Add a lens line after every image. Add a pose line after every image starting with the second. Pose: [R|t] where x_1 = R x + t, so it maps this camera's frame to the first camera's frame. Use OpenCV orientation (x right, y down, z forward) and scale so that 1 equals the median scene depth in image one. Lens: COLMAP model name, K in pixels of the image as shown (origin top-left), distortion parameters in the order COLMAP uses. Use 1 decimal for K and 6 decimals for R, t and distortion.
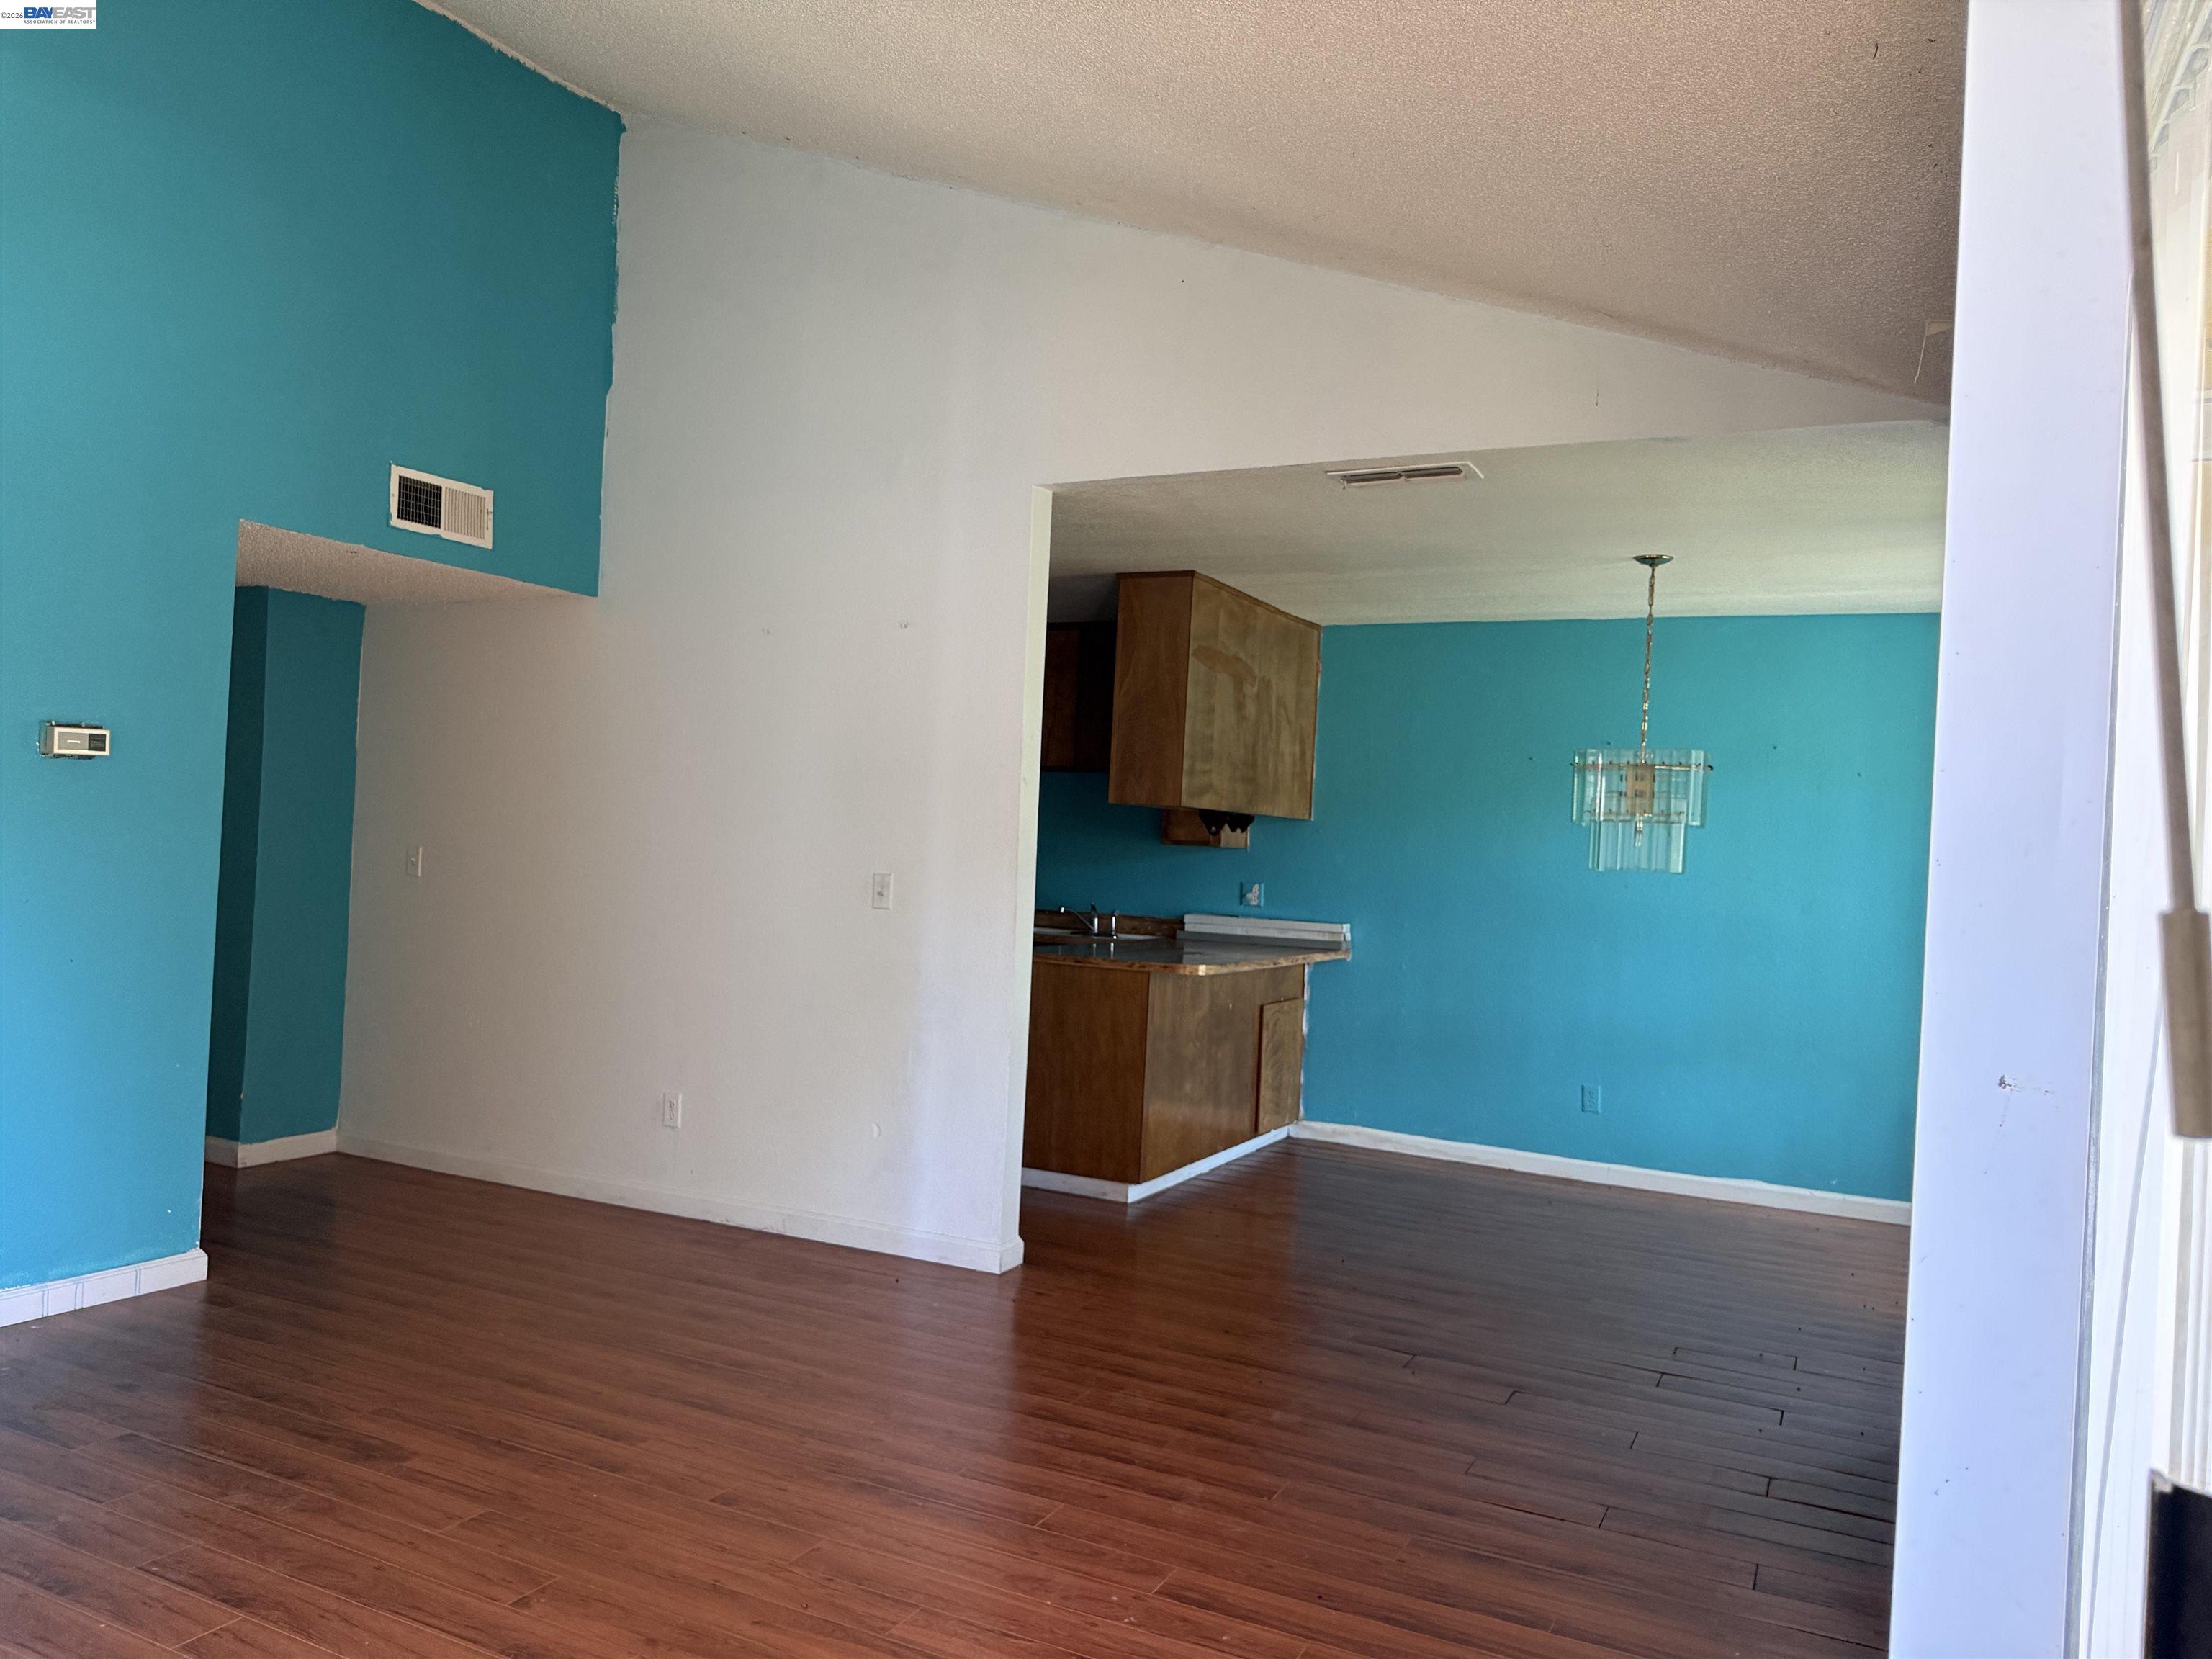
lens RADIAL K [[1569.4, 0, 1102.5], [0, 1569.4, 841.2], [0, 0, 1]] dist [0.034680, -0.045648]
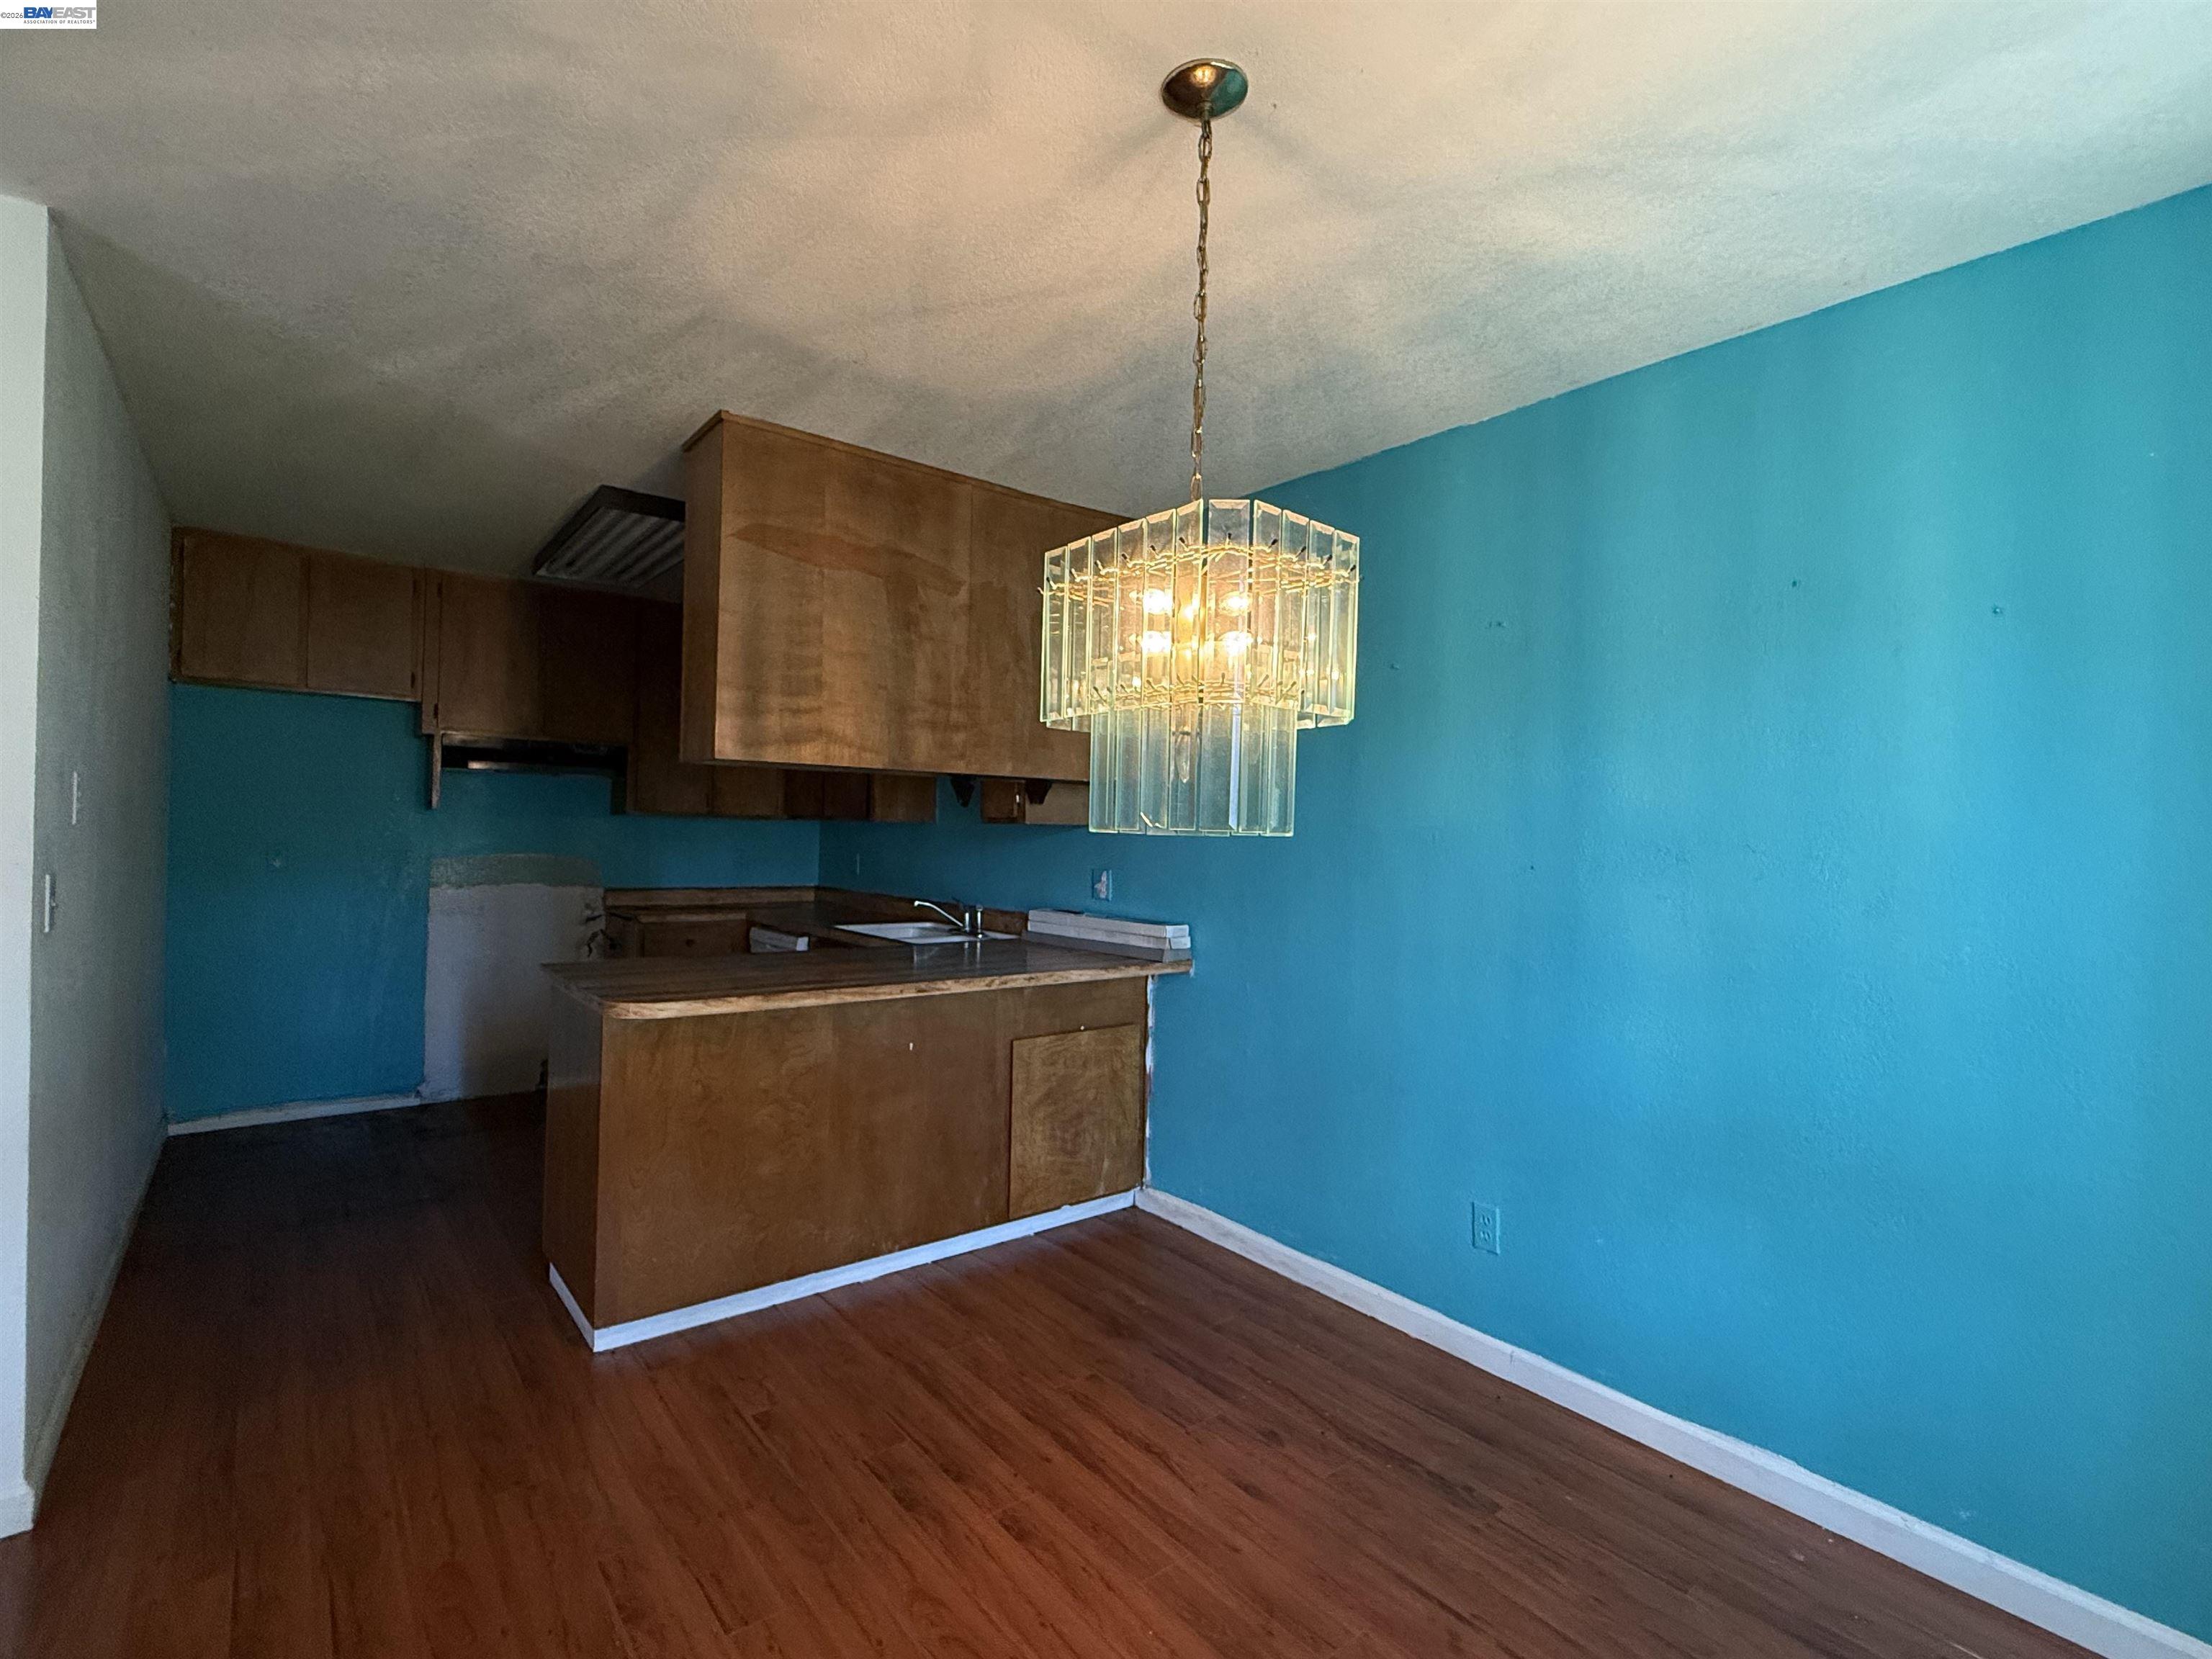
lens RADIAL K [[1023.9, 0, 1108.6], [0, 1023.9, 816.3], [0, 0, 1]] dist [-0.009037, 0.004677]
pose [[0.912033, -0.031233, -0.408926, 0.314794], [0.018481, 0.999213, -0.035100, 0.017883], [0.409700, 0.024455, 0.911892, 0.542960]]
